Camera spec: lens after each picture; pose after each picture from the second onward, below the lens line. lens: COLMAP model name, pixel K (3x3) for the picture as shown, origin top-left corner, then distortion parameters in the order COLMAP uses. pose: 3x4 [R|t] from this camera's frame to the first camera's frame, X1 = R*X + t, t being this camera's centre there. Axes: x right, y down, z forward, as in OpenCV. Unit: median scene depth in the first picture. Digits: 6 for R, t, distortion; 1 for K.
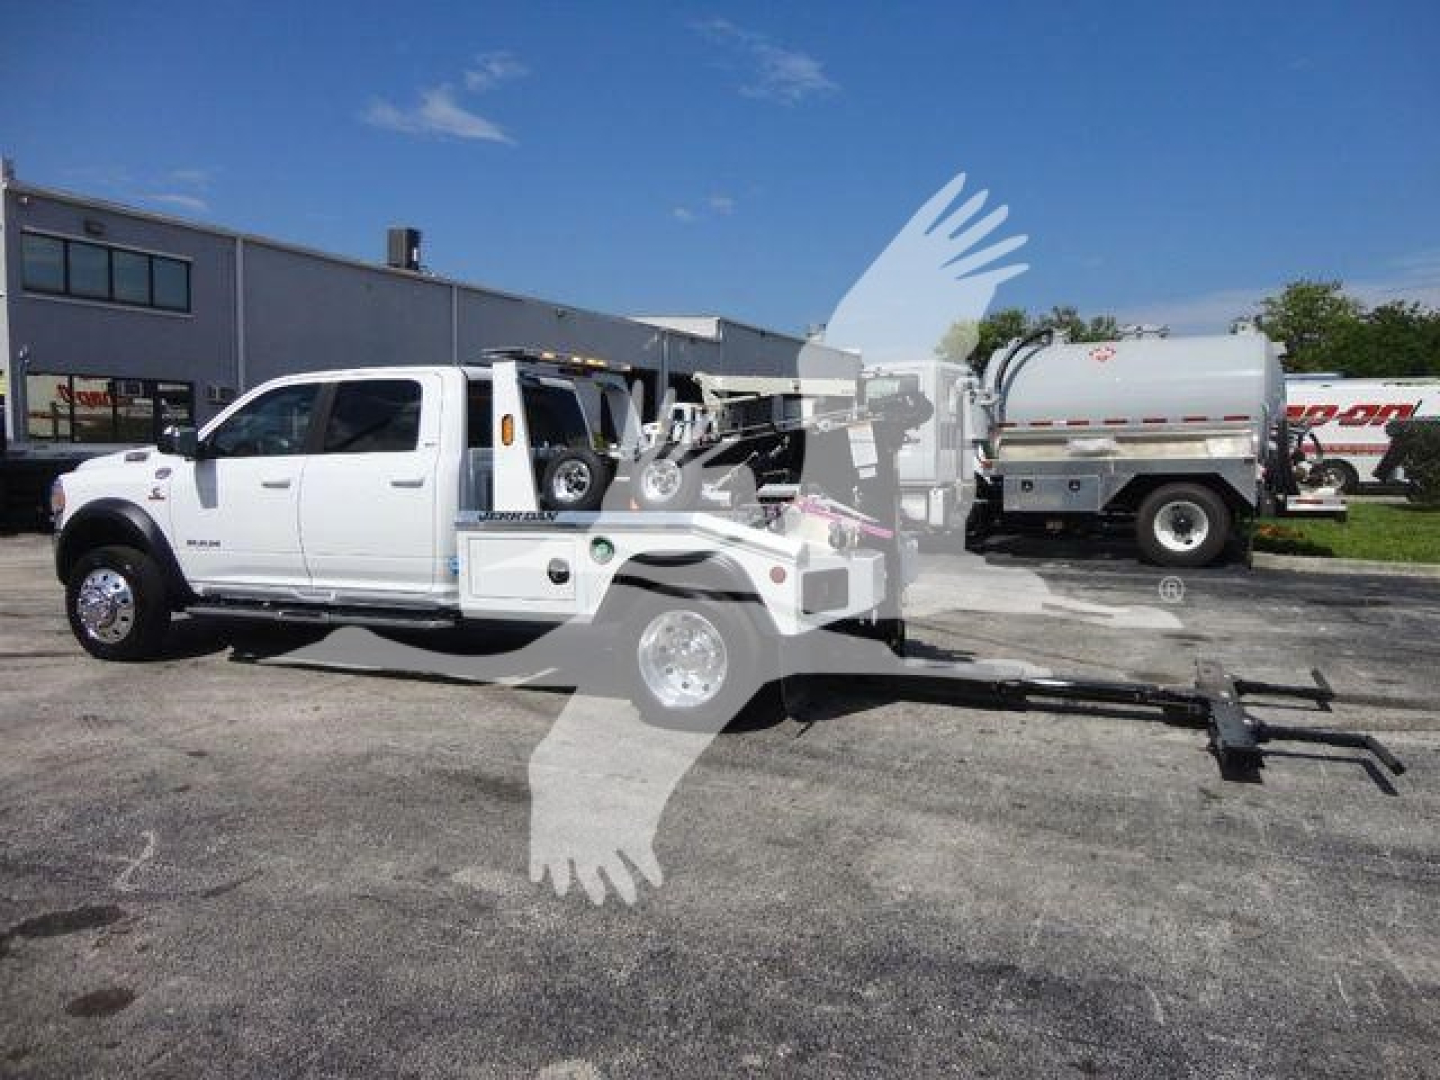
lens RADIAL K [[1040.4, 0, 720.0], [0, 1040.4, 540.0], [0, 0, 1]] dist [-0.017896, 0.008939]
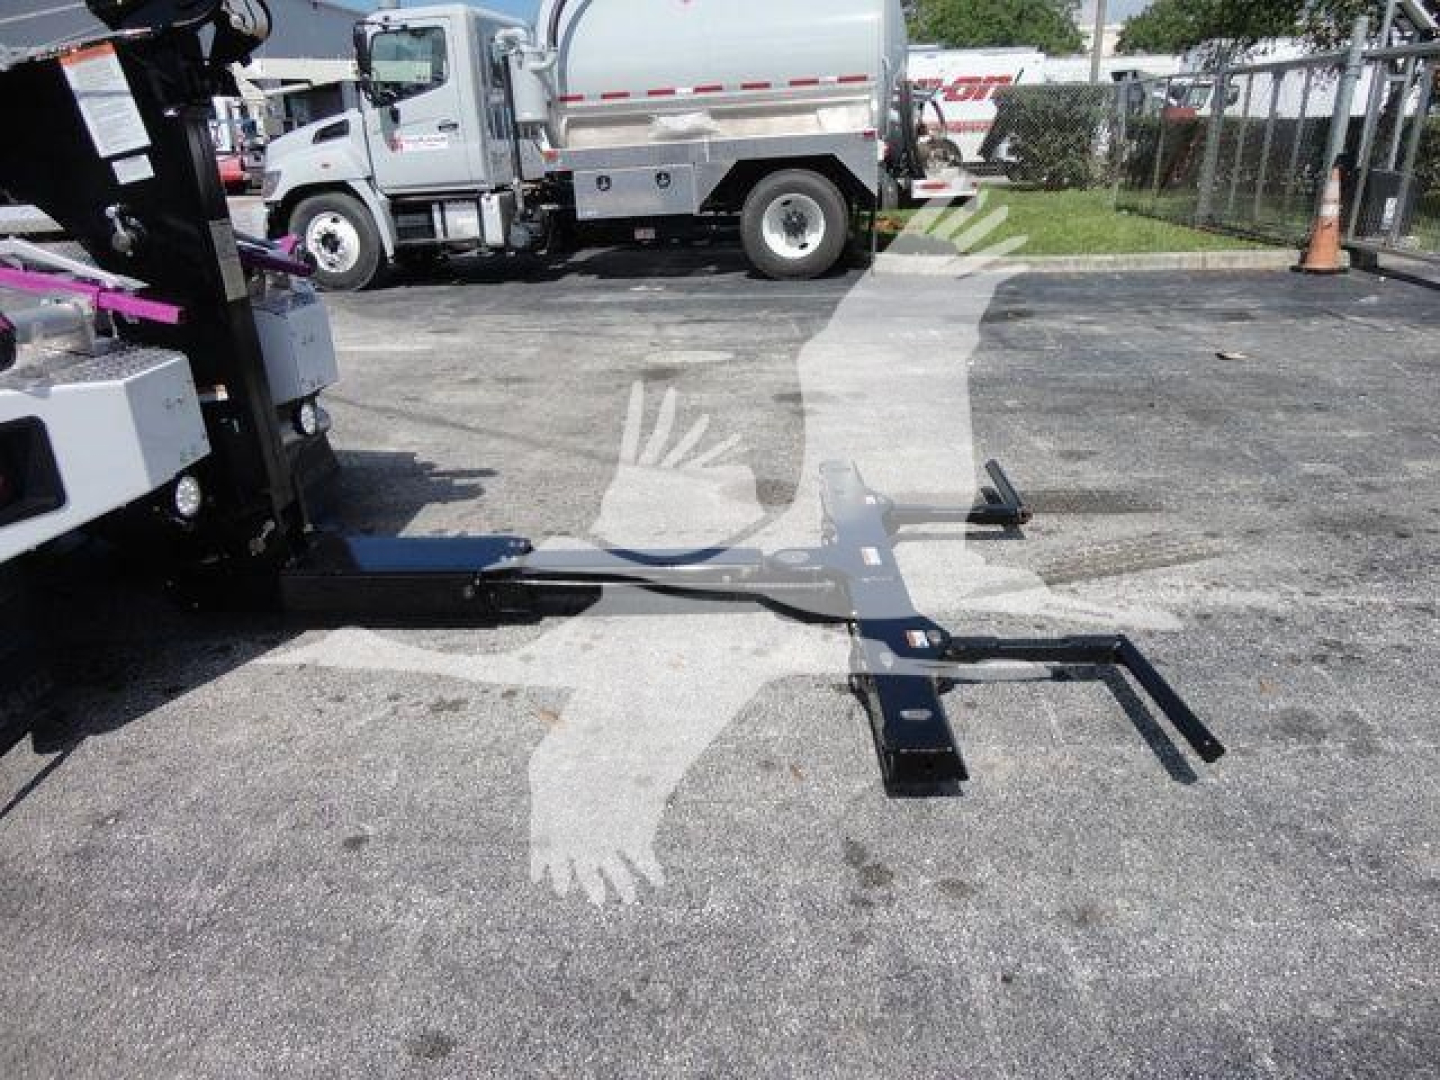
lens RADIAL K [[1040.4, 0, 720.0], [0, 1040.4, 540.0], [0, 0, 1]] dist [-0.017896, 0.008939]
pose [[0.938352, -0.155160, 0.308902, 0.103483], [0.066188, 0.957716, 0.279997, -0.009571], [-0.339285, -0.242290, 0.908945, 0.226564]]
